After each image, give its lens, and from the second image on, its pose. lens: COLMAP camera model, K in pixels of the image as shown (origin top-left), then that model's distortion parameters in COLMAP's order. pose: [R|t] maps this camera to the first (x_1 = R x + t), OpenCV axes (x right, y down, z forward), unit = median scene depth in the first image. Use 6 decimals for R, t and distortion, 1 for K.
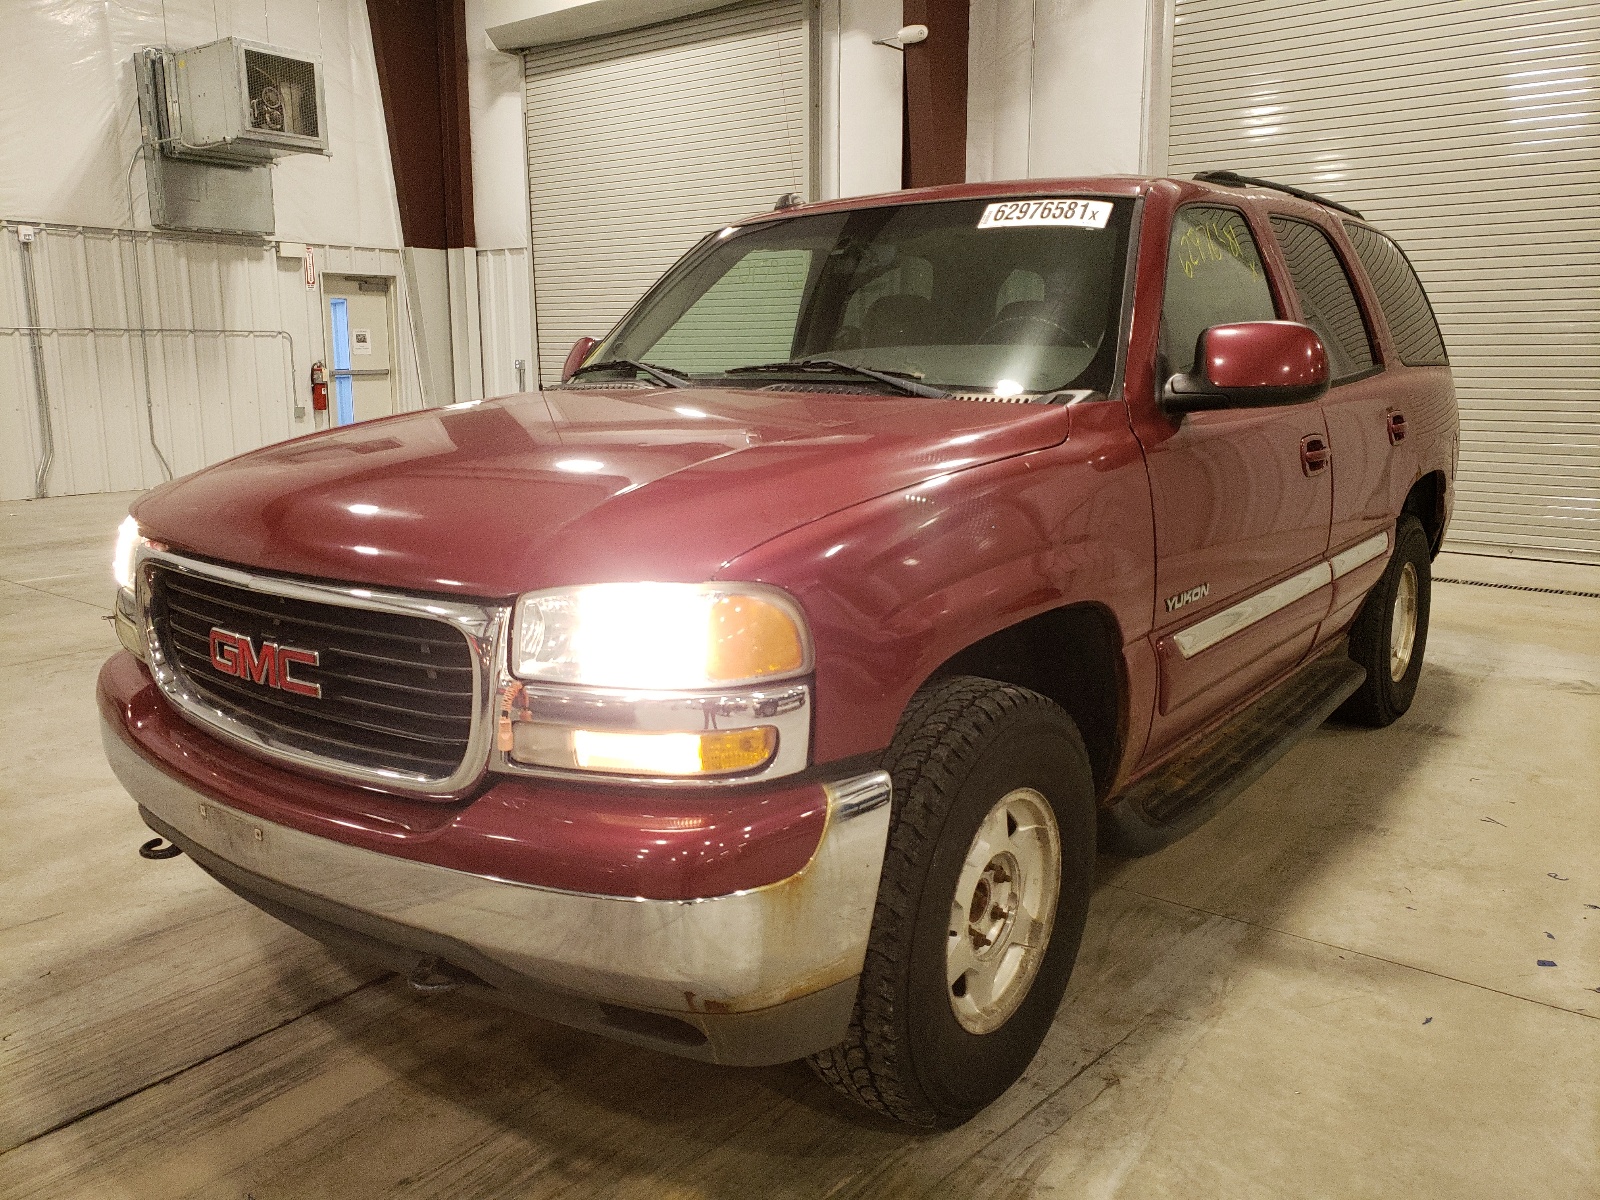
lens RADIAL K [[1234.6, 0, 794.3], [0, 1234.6, 590.6], [0, 0, 1]] dist [0.046759, -0.007226]
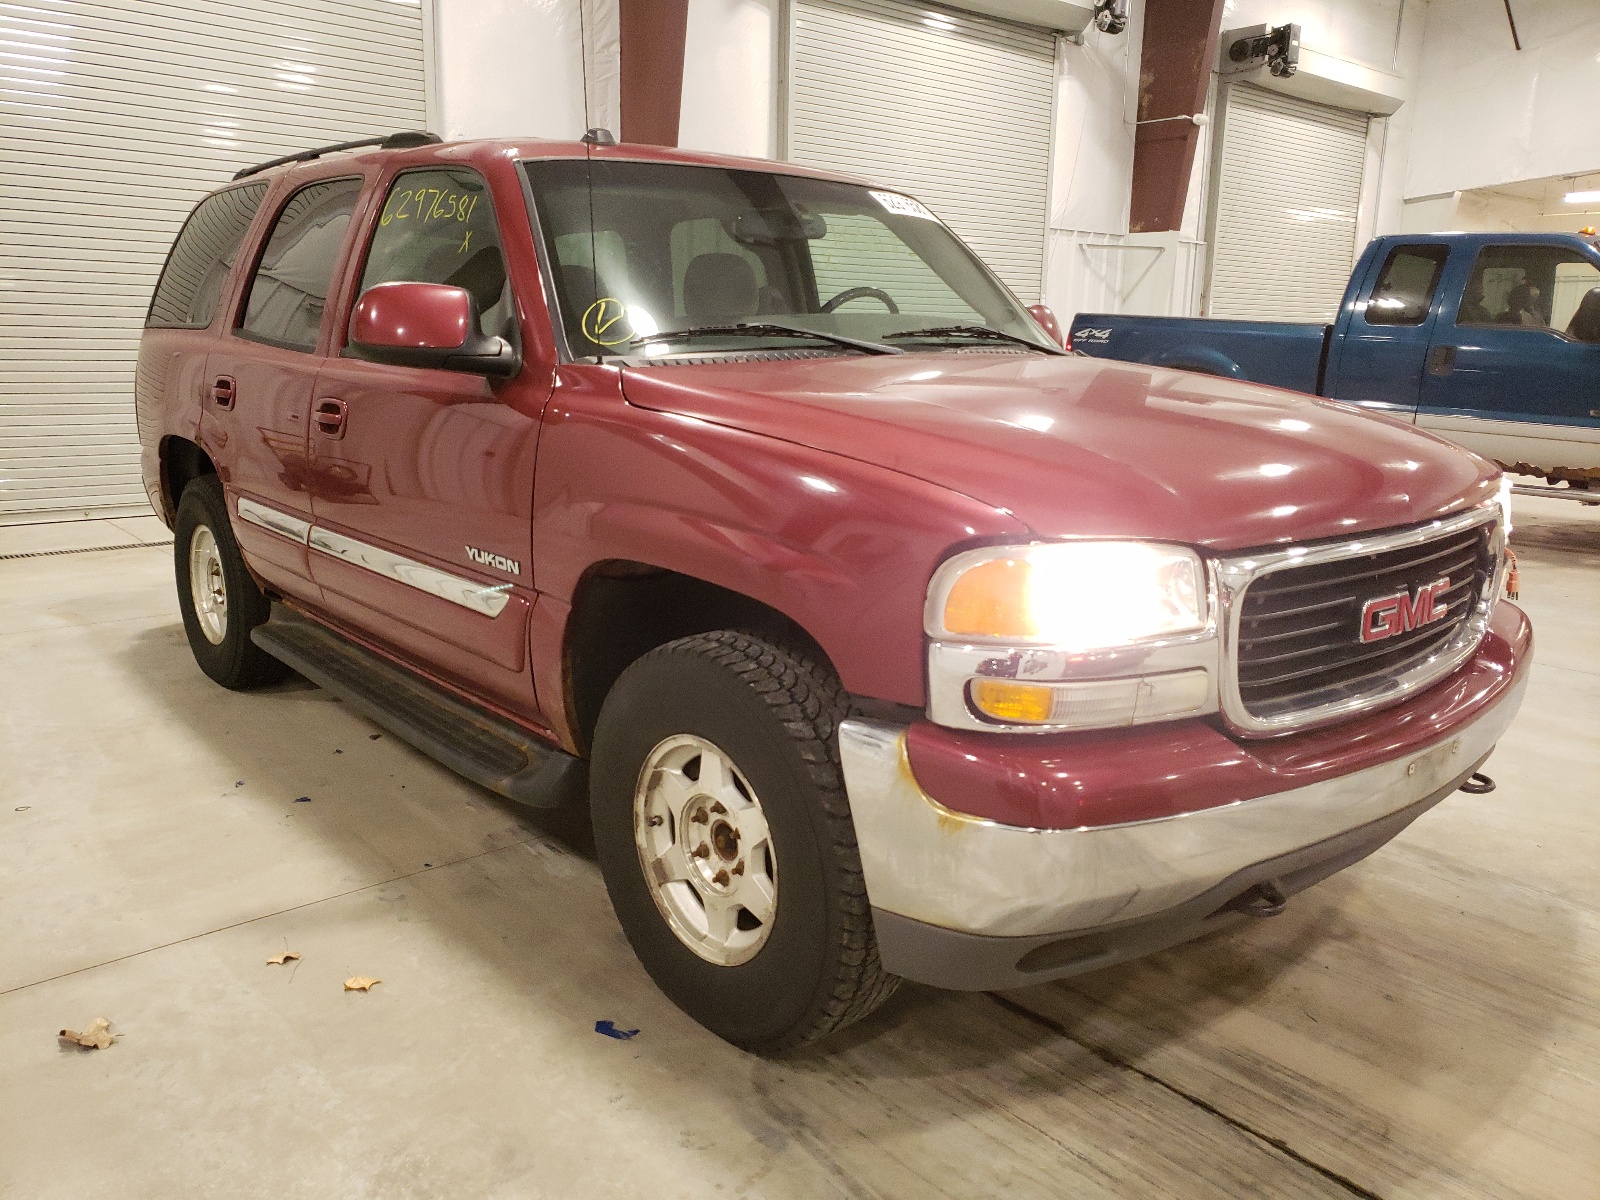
lens RADIAL K [[1243.9, 0, 800.0], [0, 1243.9, 600.0], [0, 0, 1]] dist [0.049806, 0.001735]
pose [[0.186669, -0.205198, 0.960754, -1.117885], [0.168486, 0.970141, 0.174467, -0.162820], [-0.967867, 0.129306, 0.215668, 0.905491]]
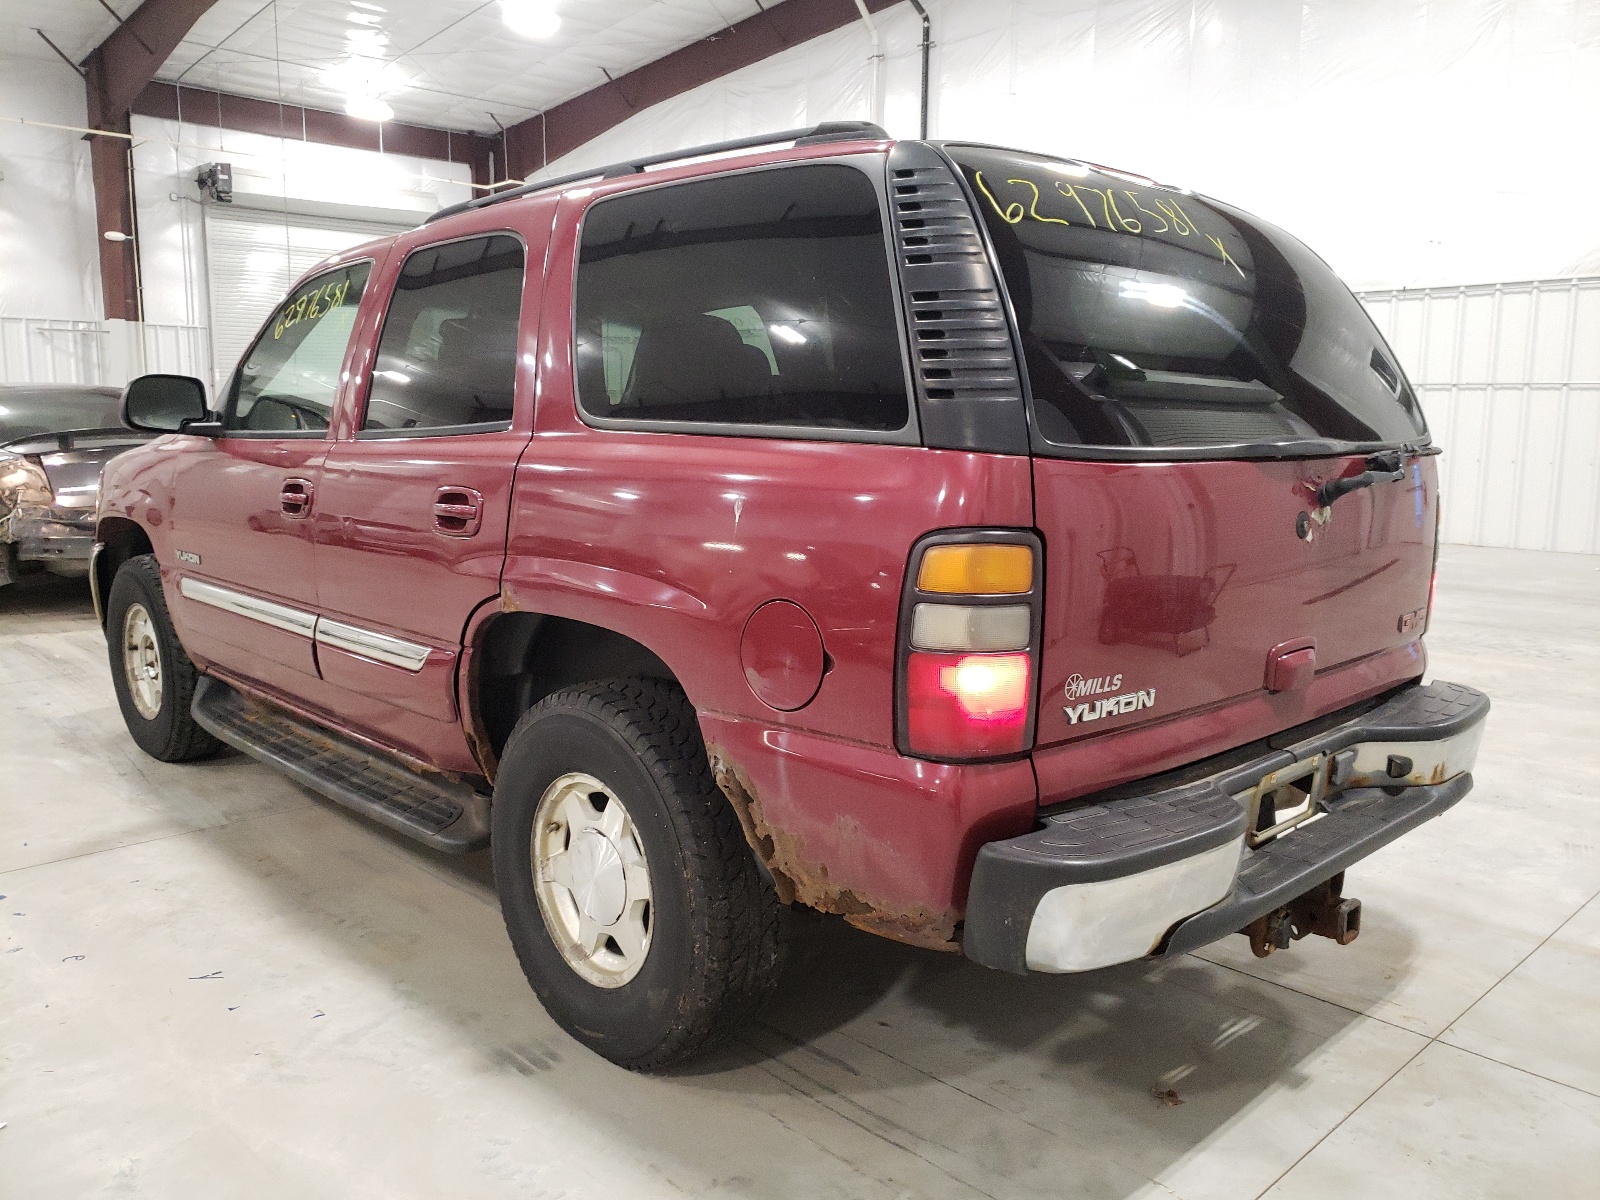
lens RADIAL K [[1234.6, 0, 794.3], [0, 1234.6, 590.6], [0, 0, 1]] dist [0.046759, -0.007226]
pose [[-0.149883, 0.157289, -0.976112, 1.572224], [-0.199671, 0.962107, 0.185692, -0.357609], [0.968332, 0.222733, -0.112798, 1.756856]]
